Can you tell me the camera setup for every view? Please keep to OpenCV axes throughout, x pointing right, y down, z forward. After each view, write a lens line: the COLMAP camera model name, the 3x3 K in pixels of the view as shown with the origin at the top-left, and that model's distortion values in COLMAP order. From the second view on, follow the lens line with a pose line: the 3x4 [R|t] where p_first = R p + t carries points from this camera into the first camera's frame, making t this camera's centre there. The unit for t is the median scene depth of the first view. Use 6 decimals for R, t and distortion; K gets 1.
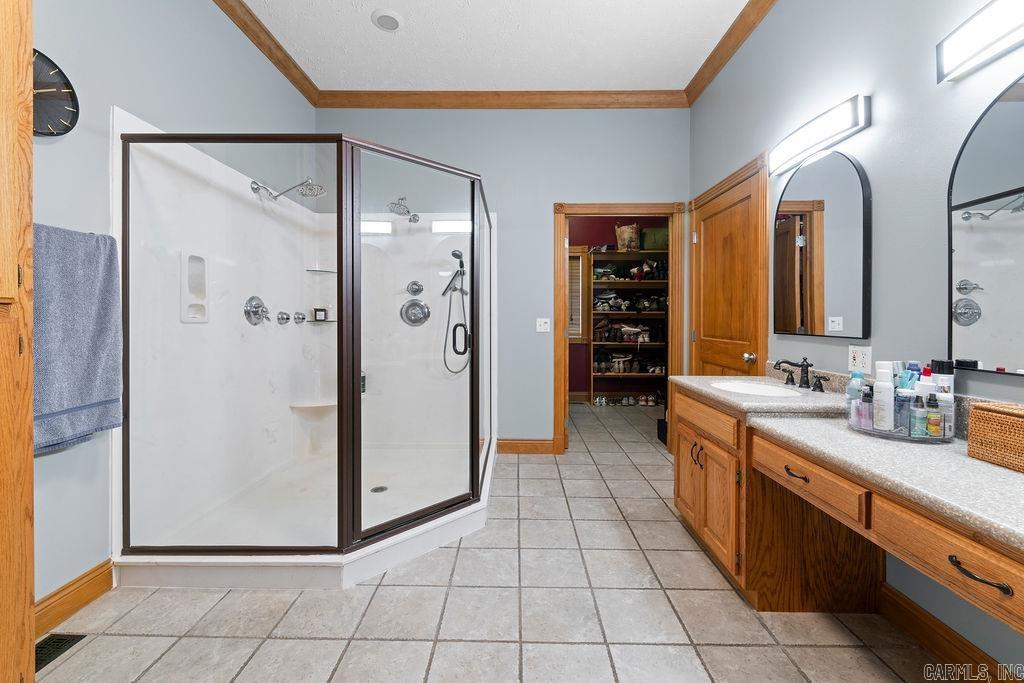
lens RADIAL K [[419.1, 0, 514.4], [0, 419.1, 319.5], [0, 0, 1]] dist [0.006063, -0.001674]
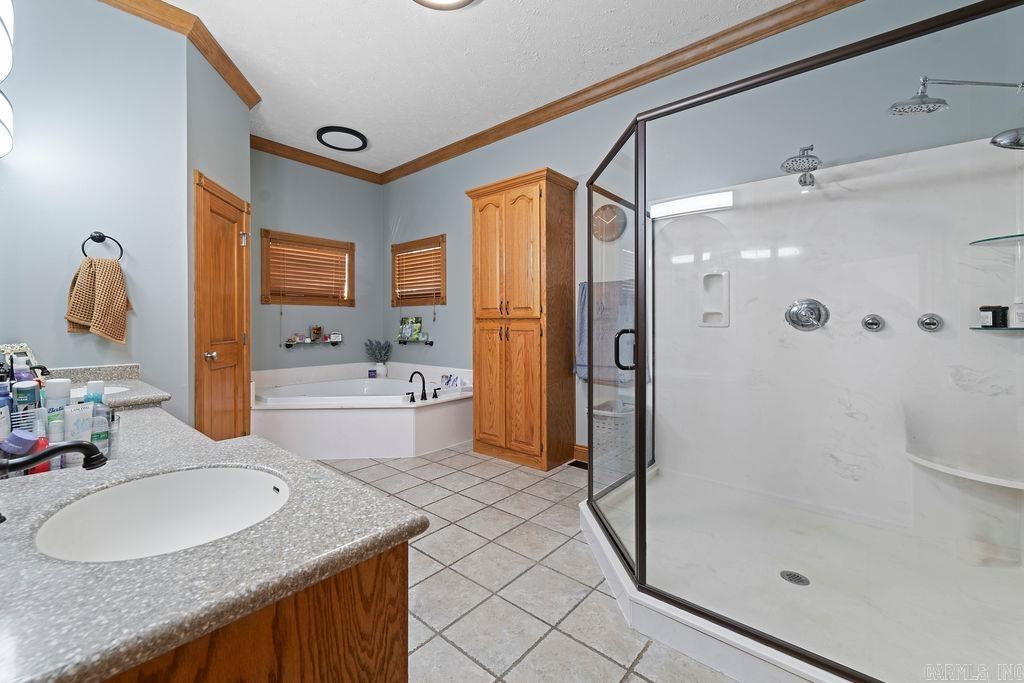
lens RADIAL K [[419.1, 0, 510.6], [0, 419.1, 332.0], [0, 0, 1]] dist [0.006063, -0.001674]
pose [[-0.646452, 0.012897, -0.762846, 0.539624], [-0.001623, 0.999832, 0.018279, 0.000061], [0.762953, 0.013055, -0.646322, 1.214460]]
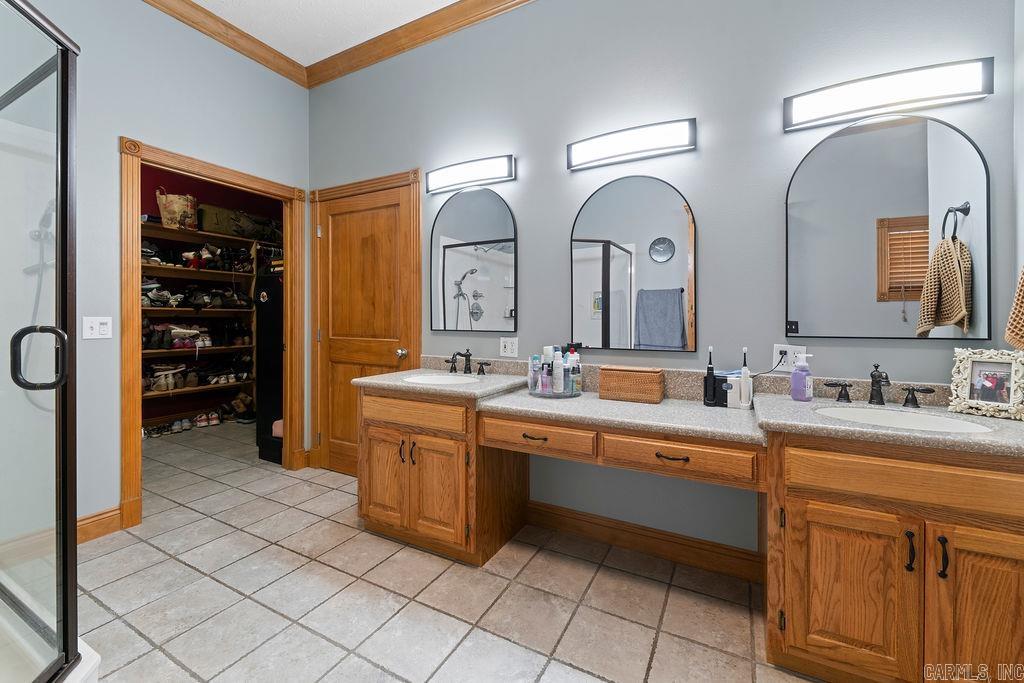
lens RADIAL K [[419.1, 0, 510.1], [0, 419.1, 317.7], [0, 0, 1]] dist [0.006063, -0.001674]
pose [[0.469652, -0.001028, 0.882851, -0.281128], [0.002060, 0.999998, 0.000069, -0.000621], [-0.882849, 0.001787, 0.469653, 0.256109]]
